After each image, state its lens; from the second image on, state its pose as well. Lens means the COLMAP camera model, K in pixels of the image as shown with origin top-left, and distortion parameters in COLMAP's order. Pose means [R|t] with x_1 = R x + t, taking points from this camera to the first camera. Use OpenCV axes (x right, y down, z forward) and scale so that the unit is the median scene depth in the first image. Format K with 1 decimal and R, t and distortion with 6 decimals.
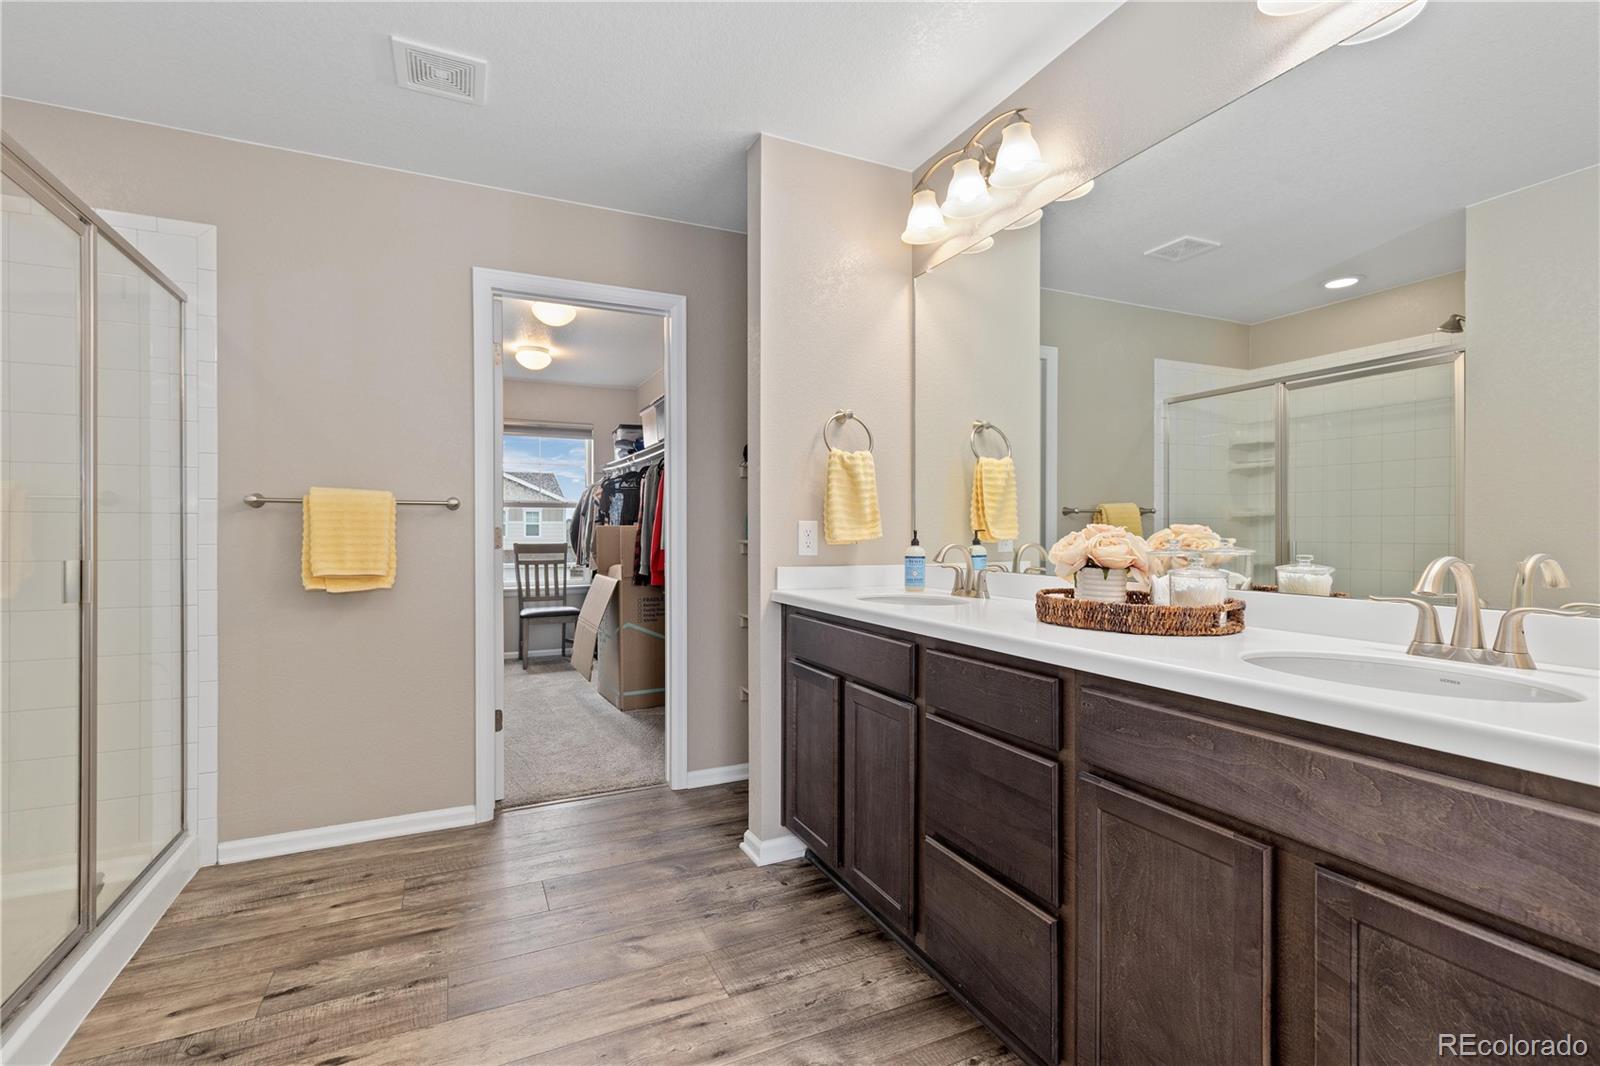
lens RADIAL K [[728.7, 0, 800.0], [0, 728.7, 533.0], [0, 0, 1]] dist [-0.001441, -0.000300]
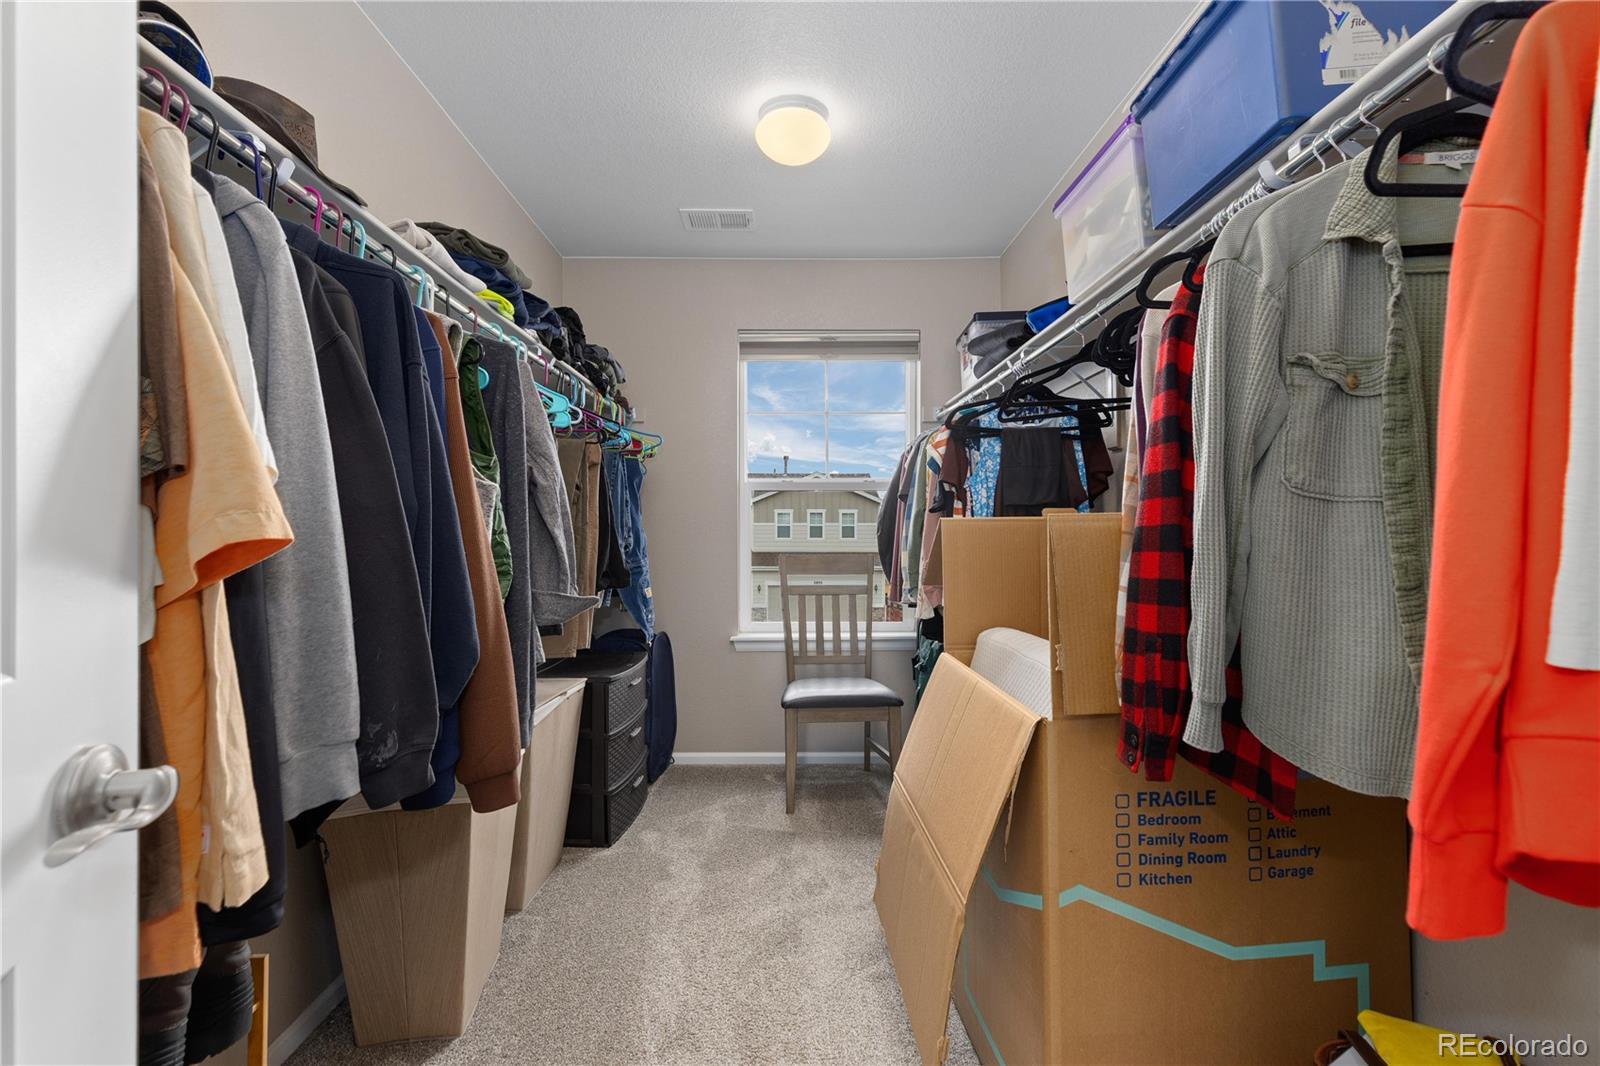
lens RADIAL K [[728.7, 0, 800.0], [0, 728.7, 533.0], [0, 0, 1]] dist [-0.001441, -0.000300]
pose [[0.911840, -0.007883, -0.410470, -0.163523], [0.007377, 0.999969, -0.002817, -0.001686], [0.410480, -0.000459, 0.911870, 0.537214]]
